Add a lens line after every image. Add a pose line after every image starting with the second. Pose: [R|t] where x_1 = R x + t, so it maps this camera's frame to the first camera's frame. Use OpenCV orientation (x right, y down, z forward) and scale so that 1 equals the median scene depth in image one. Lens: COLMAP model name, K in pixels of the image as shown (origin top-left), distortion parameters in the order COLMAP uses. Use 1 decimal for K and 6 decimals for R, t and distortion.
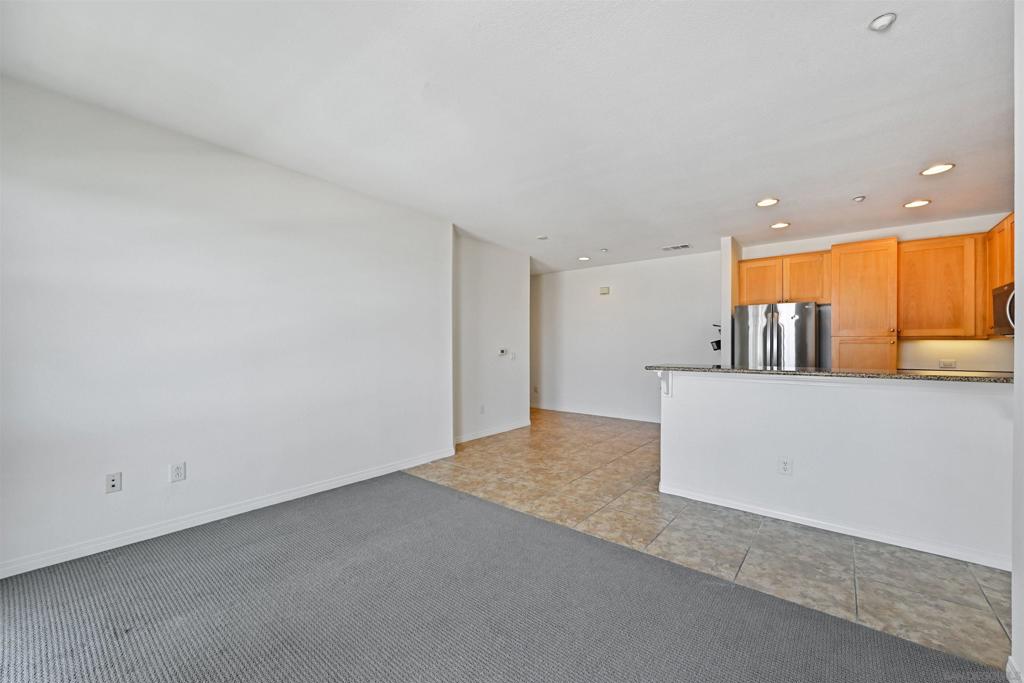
lens RADIAL K [[403.1, 0, 515.0], [0, 403.1, 342.9], [0, 0, 1]] dist [0.001052, 0.000324]
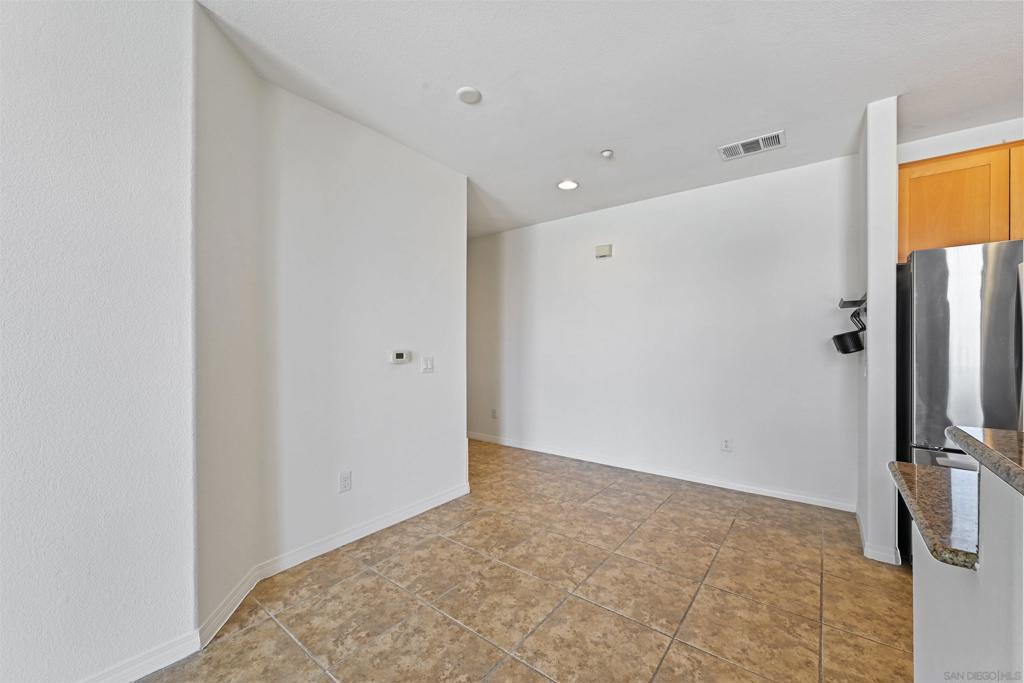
lens RADIAL K [[403.1, 0, 515.1], [0, 403.1, 340.8], [0, 0, 1]] dist [0.001052, 0.000324]
pose [[0.999604, 0.000412, 0.028141, 0.116611], [-0.000294, 0.999991, -0.004181, 0.006669], [-0.028142, 0.004171, 0.999595, 0.634190]]
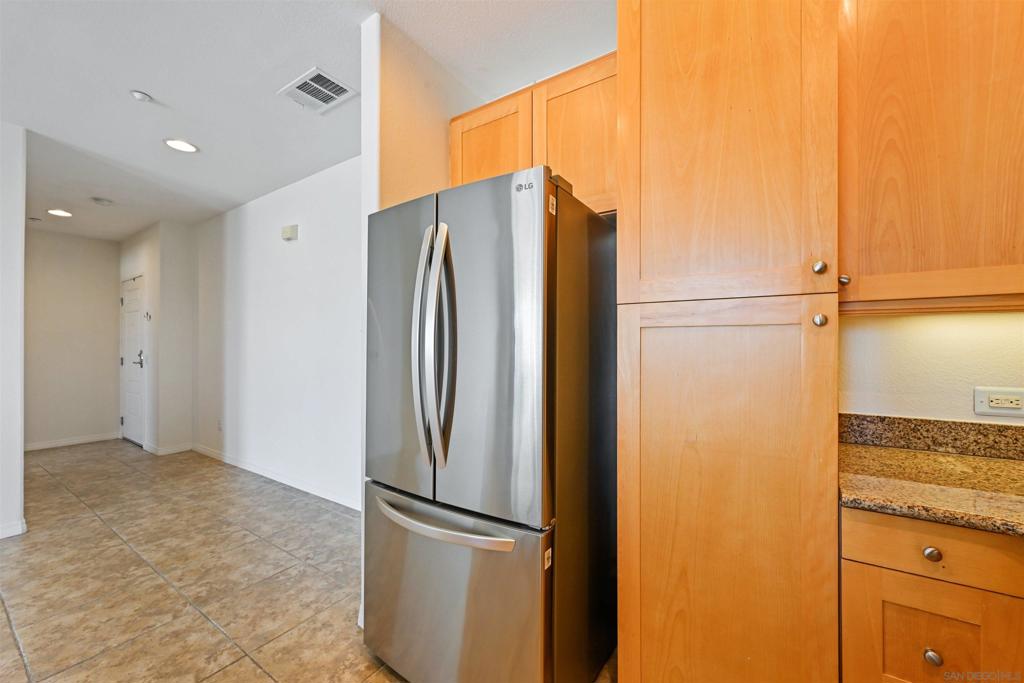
lens RADIAL K [[403.1, 0, 516.6], [0, 403.1, 341.3], [0, 0, 1]] dist [0.001052, 0.000324]
pose [[0.995639, 0.000107, 0.093290, 0.690316], [0.000501, 0.999979, -0.006493, 0.011357], [-0.093289, 0.006511, 0.995618, 0.733002]]
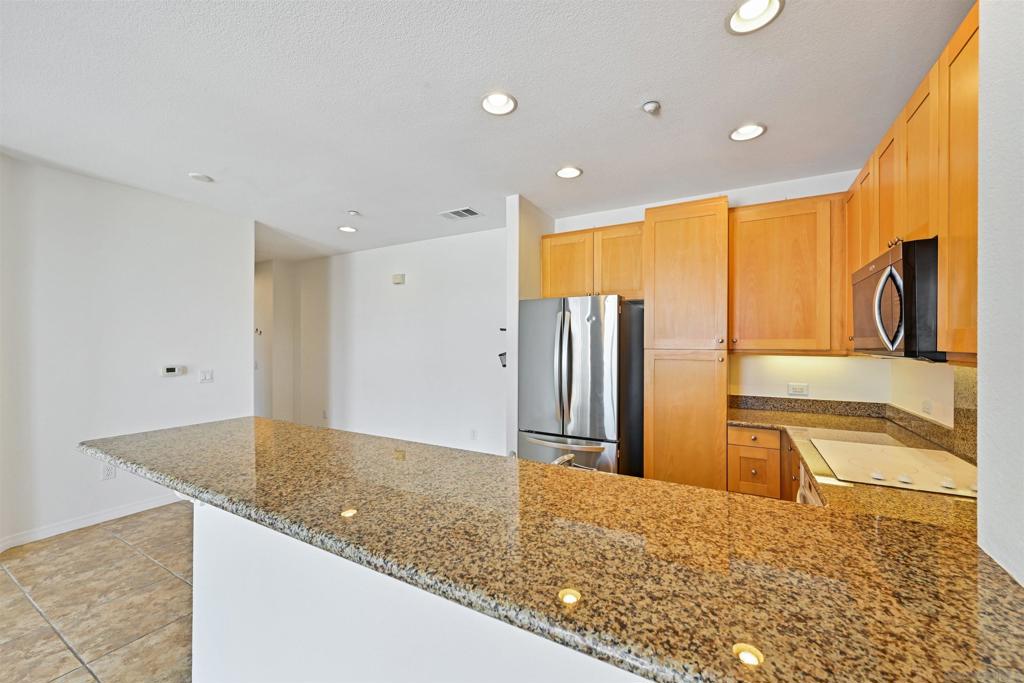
lens RADIAL K [[403.1, 0, 516.4], [0, 403.1, 341.3], [0, 0, 1]] dist [0.001052, 0.000324]
pose [[0.986470, 0.001716, 0.163936, 0.474668], [-0.001311, 0.999996, -0.002576, -0.026183], [-0.163939, 0.002326, 0.986468, 0.393245]]
